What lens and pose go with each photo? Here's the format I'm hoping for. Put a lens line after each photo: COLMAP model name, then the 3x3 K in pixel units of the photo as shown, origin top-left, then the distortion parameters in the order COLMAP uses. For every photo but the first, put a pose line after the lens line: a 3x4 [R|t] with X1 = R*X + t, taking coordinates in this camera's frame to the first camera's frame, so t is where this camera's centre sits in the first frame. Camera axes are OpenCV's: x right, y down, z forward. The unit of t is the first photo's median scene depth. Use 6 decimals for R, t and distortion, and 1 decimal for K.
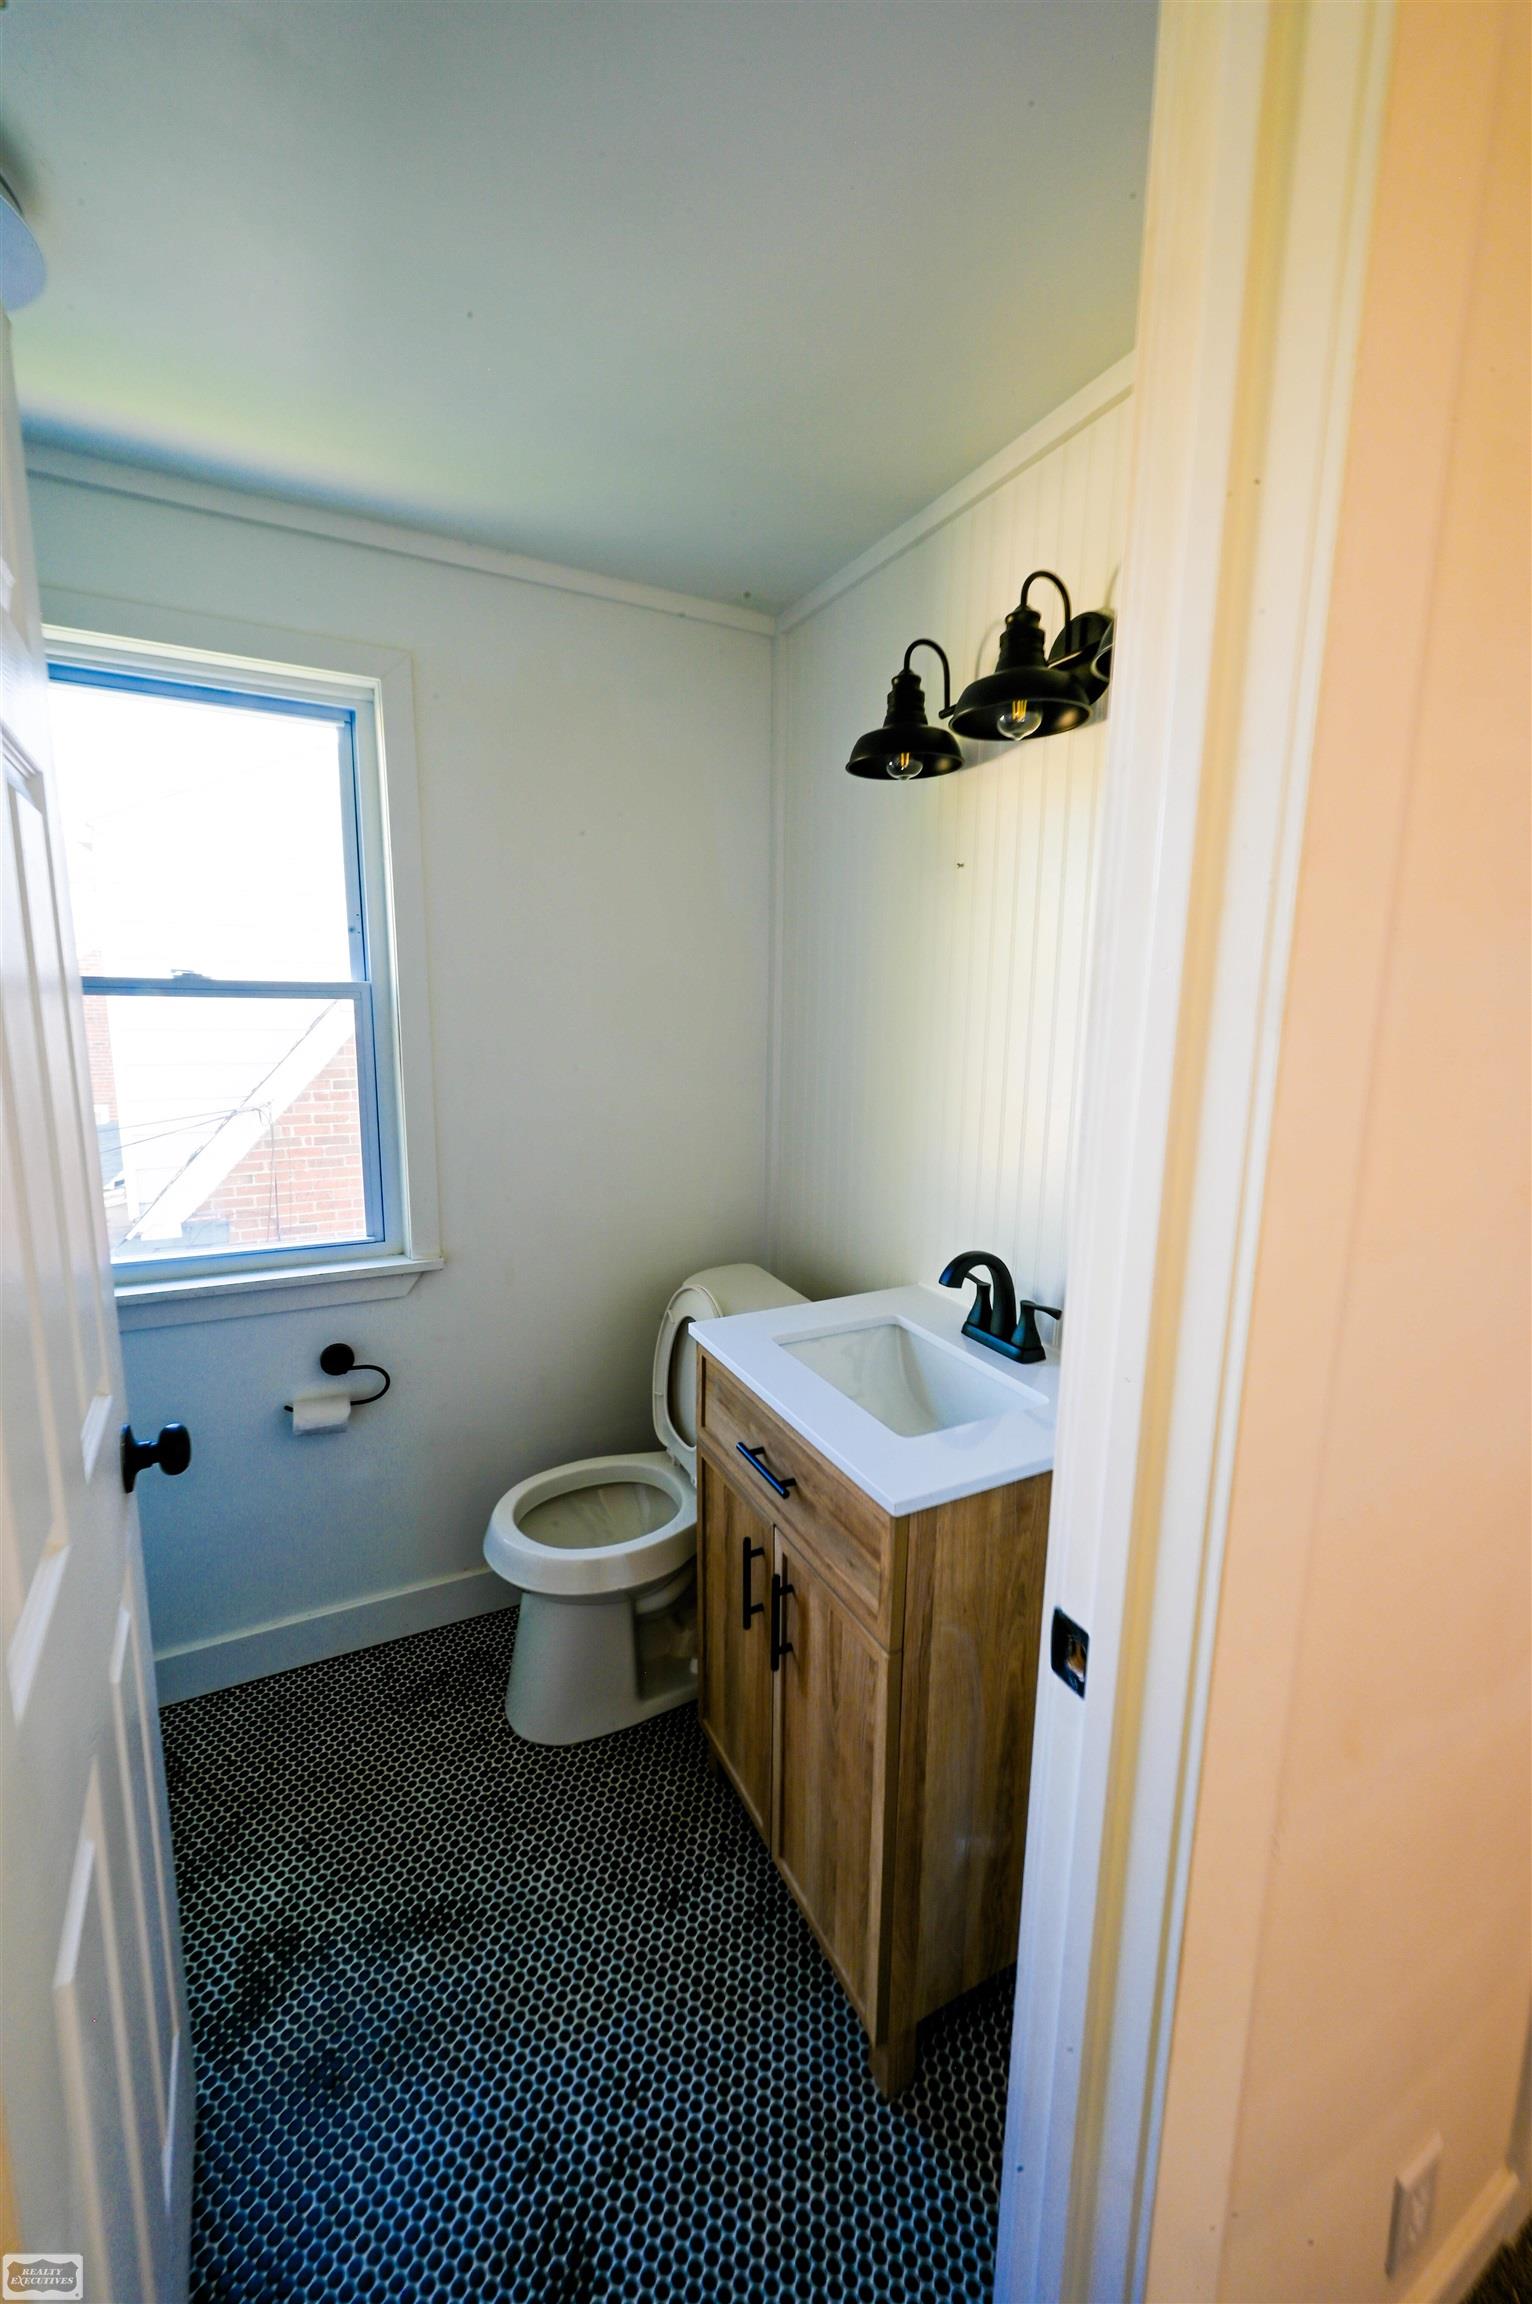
lens RADIAL K [[899.7, 0, 761.0], [0, 899.7, 1156.2], [0, 0, 1]] dist [-0.004120, -0.000123]
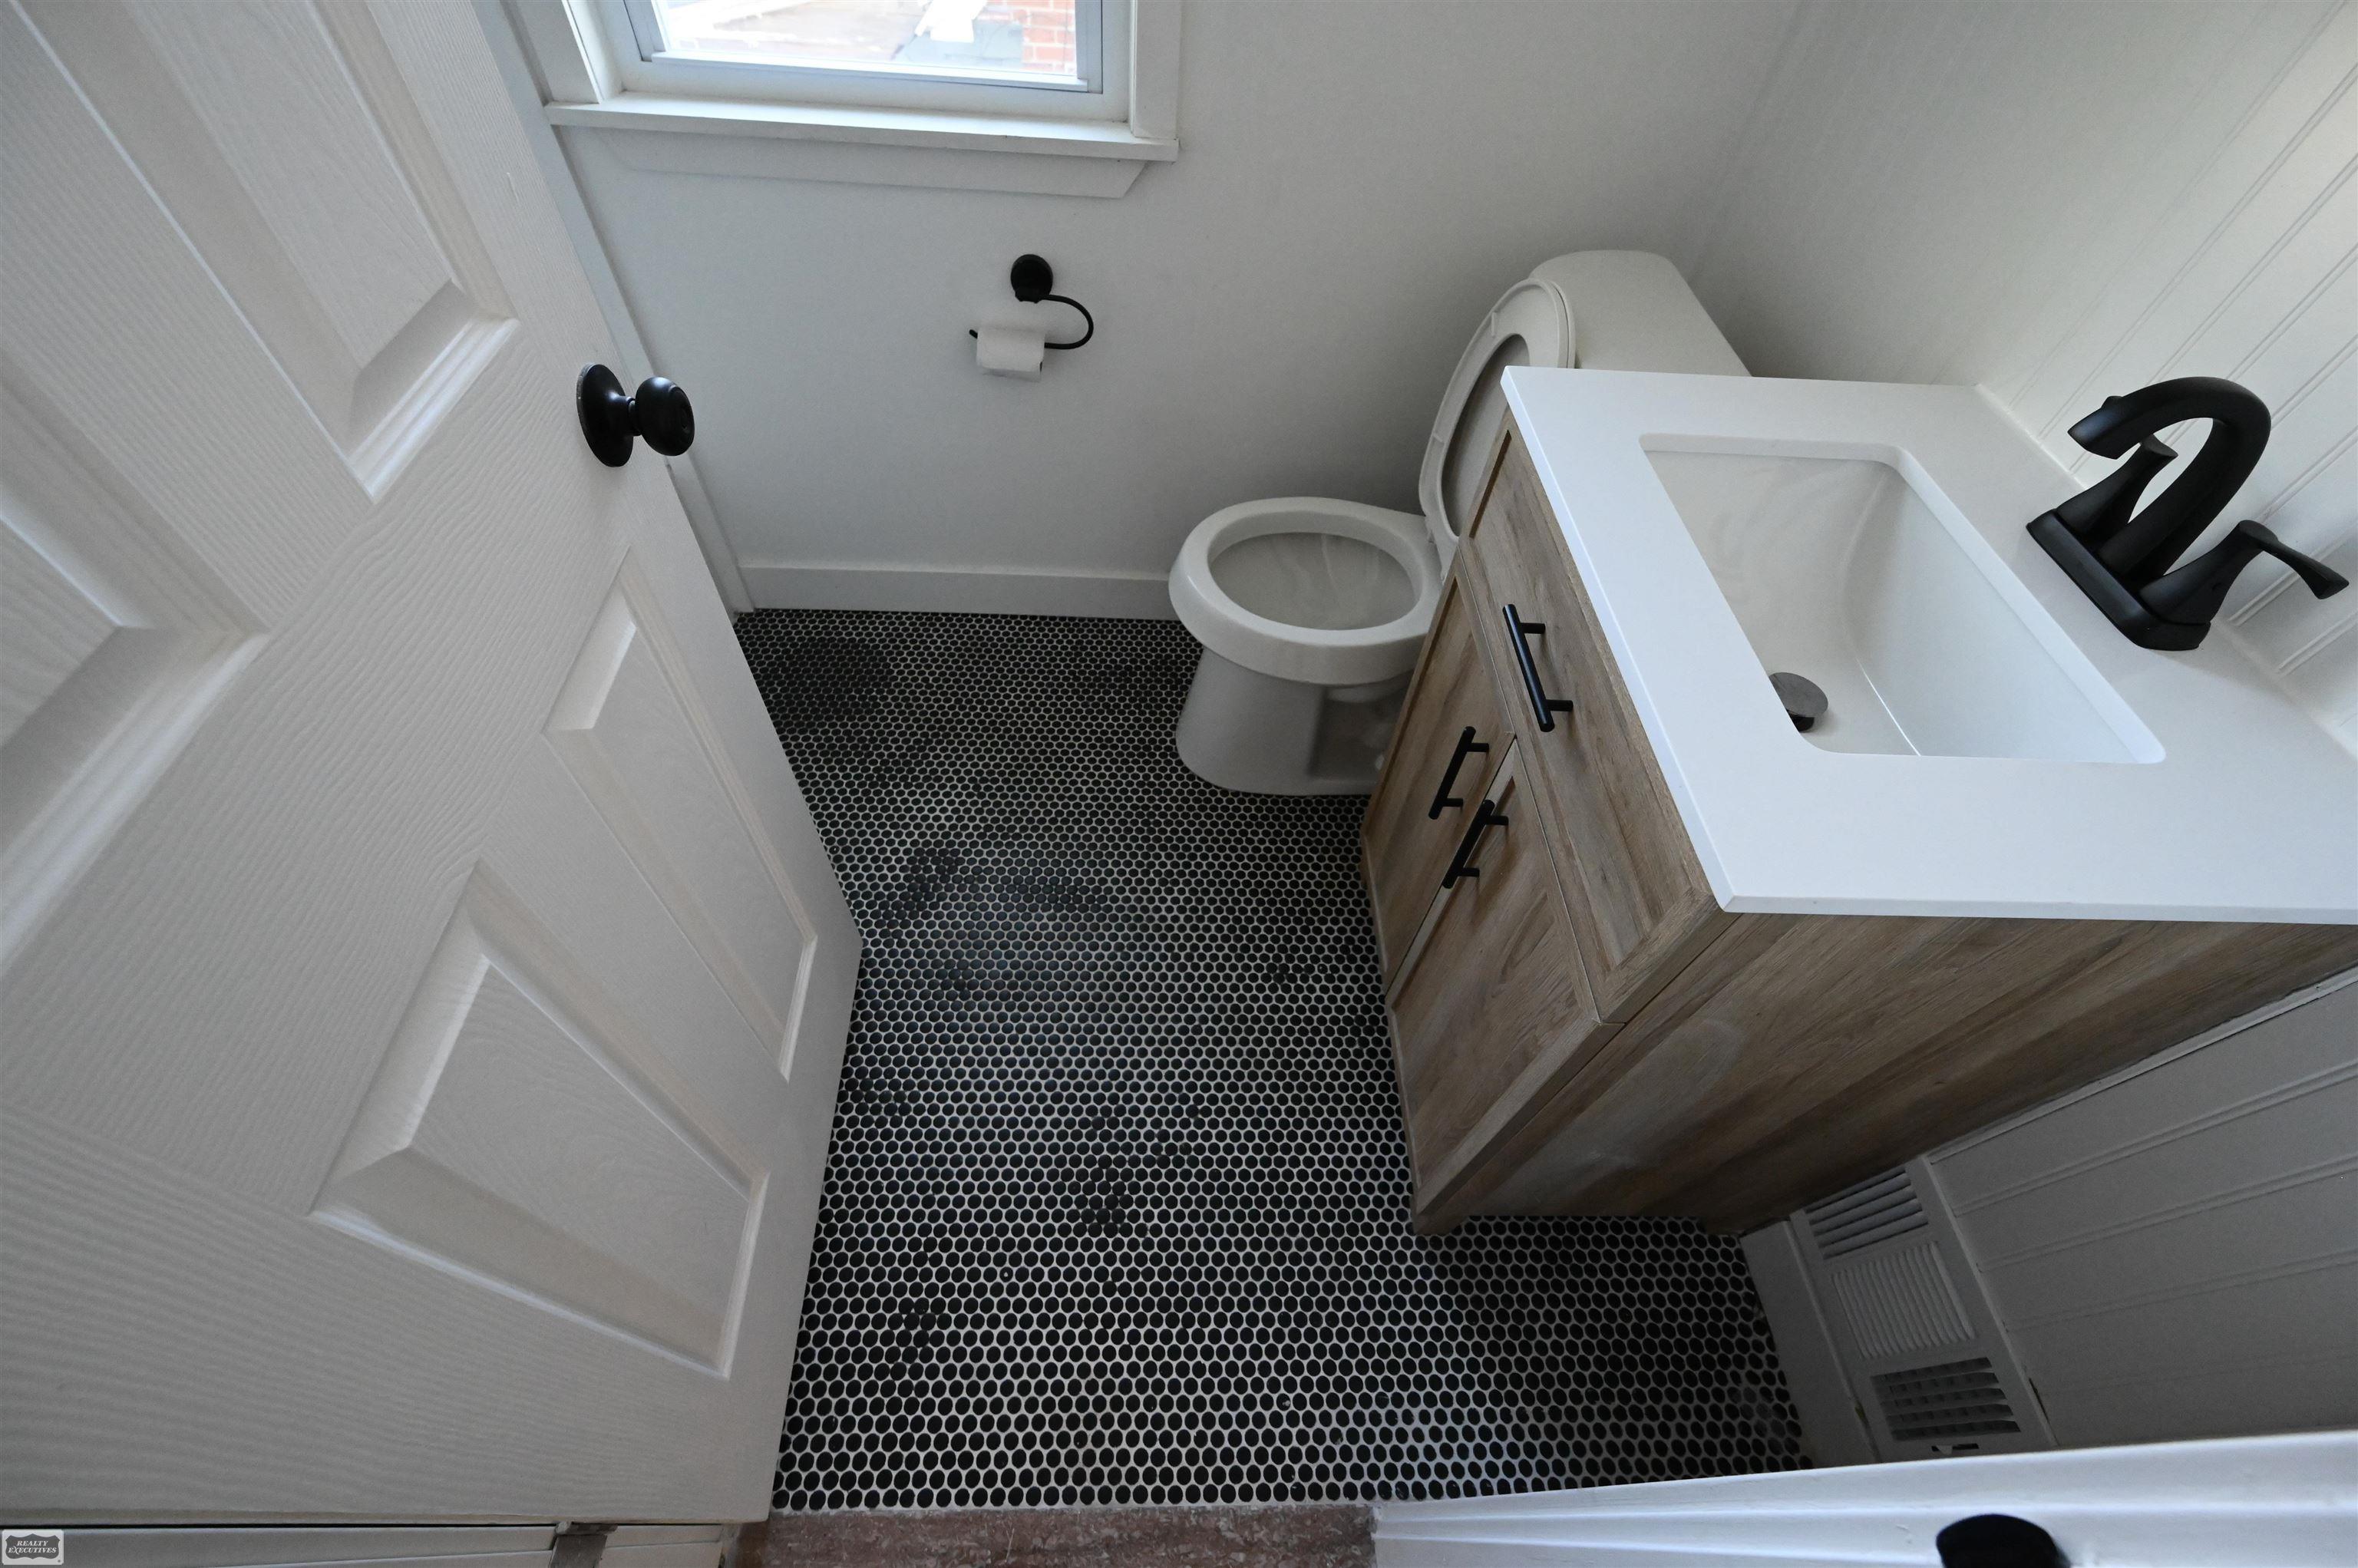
lens RADIAL K [[920.8, 0, 1181.9], [0, 920.8, 788.9], [0, 0, 1]] dist [-0.004120, -0.000123]
pose [[0.895256, 0.370176, -0.247965, -0.020576], [-0.117098, 0.732453, 0.670672, 0.014415], [0.429889, -0.571386, 0.699080, 0.373928]]
